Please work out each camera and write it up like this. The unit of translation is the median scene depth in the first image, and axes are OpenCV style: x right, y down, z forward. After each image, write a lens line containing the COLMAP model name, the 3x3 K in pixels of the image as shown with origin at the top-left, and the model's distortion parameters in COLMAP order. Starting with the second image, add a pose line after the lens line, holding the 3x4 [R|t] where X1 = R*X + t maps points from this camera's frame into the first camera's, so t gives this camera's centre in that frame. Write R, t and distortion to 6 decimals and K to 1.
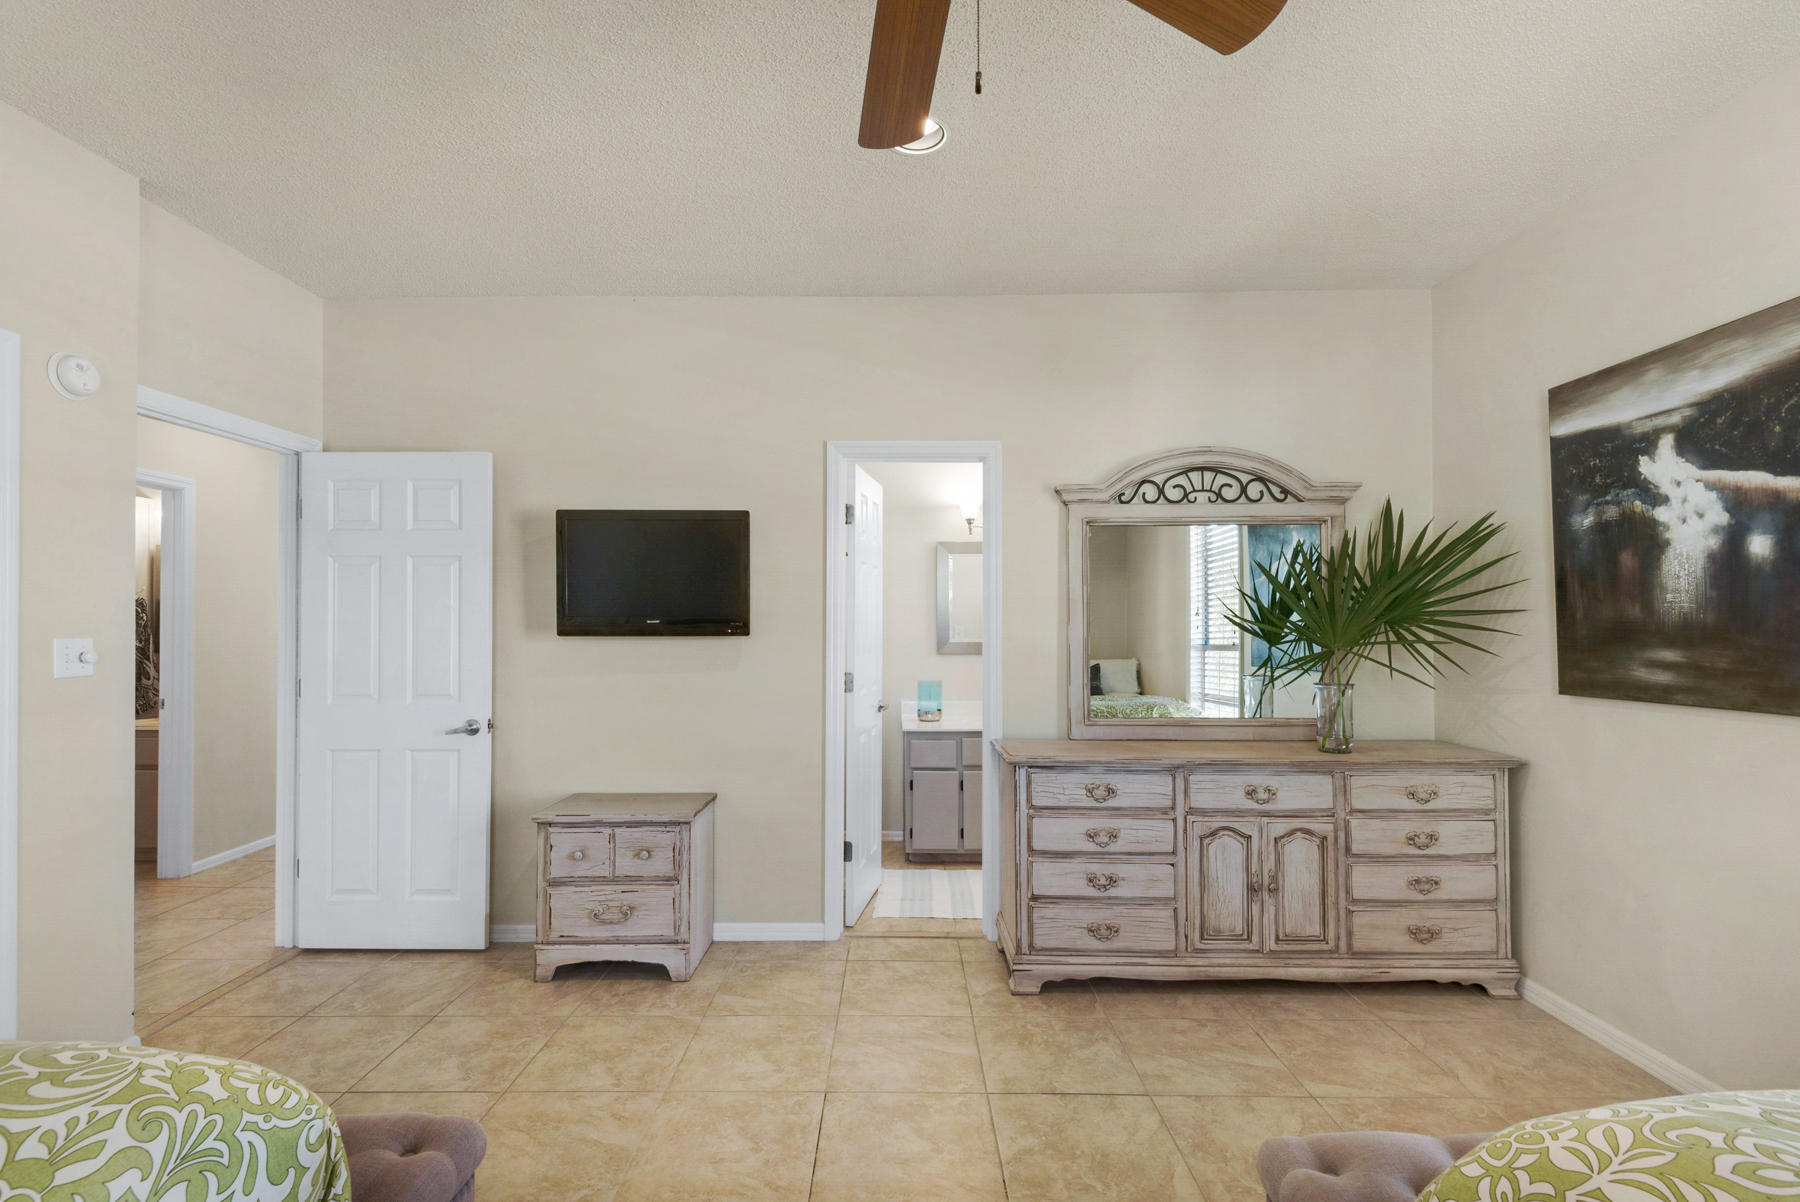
lens RADIAL K [[821.5, 0, 891.4], [0, 821.5, 610.8], [0, 0, 1]] dist [0.033952, -0.018480]
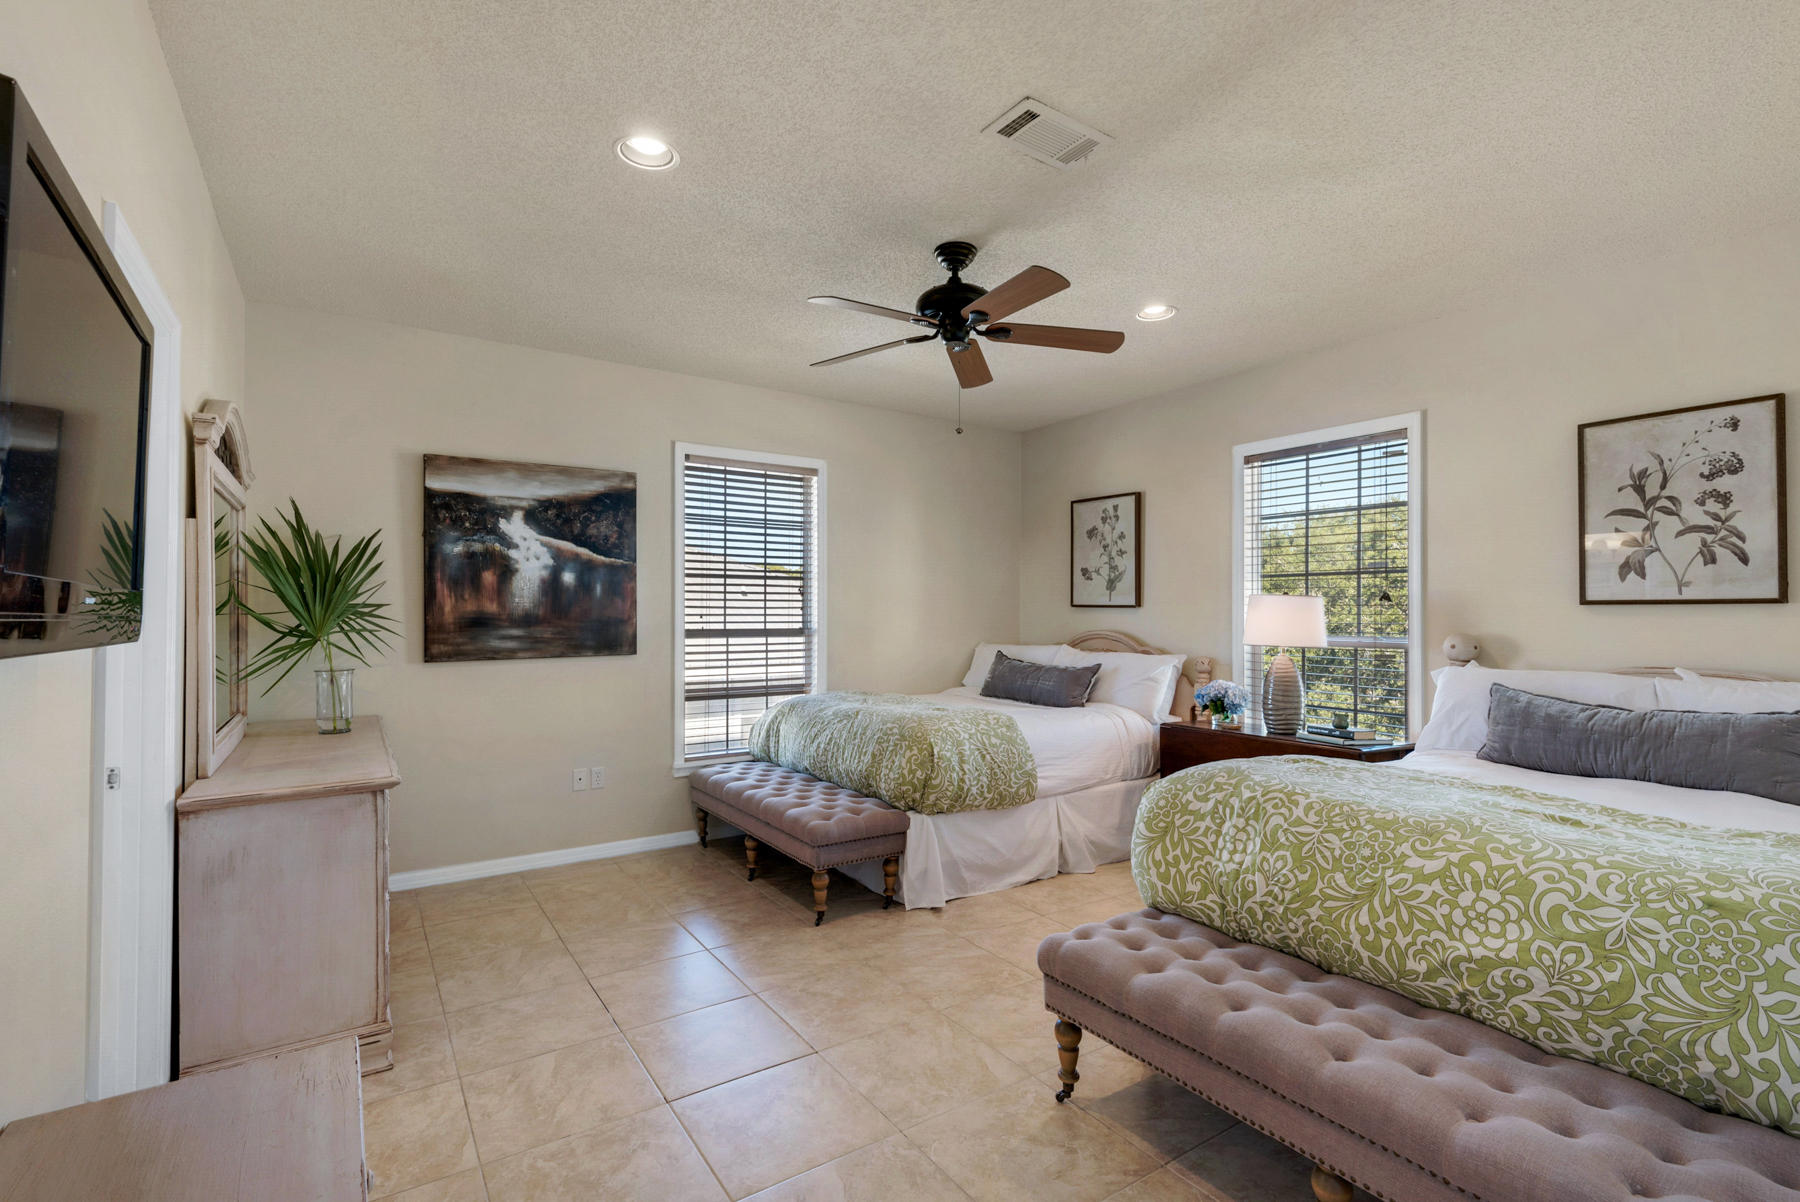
lens RADIAL K [[821.5, 0, 899.4], [0, 821.5, 609.5], [0, 0, 1]] dist [0.033952, -0.018480]
pose [[-0.567316, 0.009942, 0.823440, -1.013829], [-0.009247, 0.999787, -0.018441, 0.029124], [-0.823448, -0.018076, -0.567104, 1.320912]]
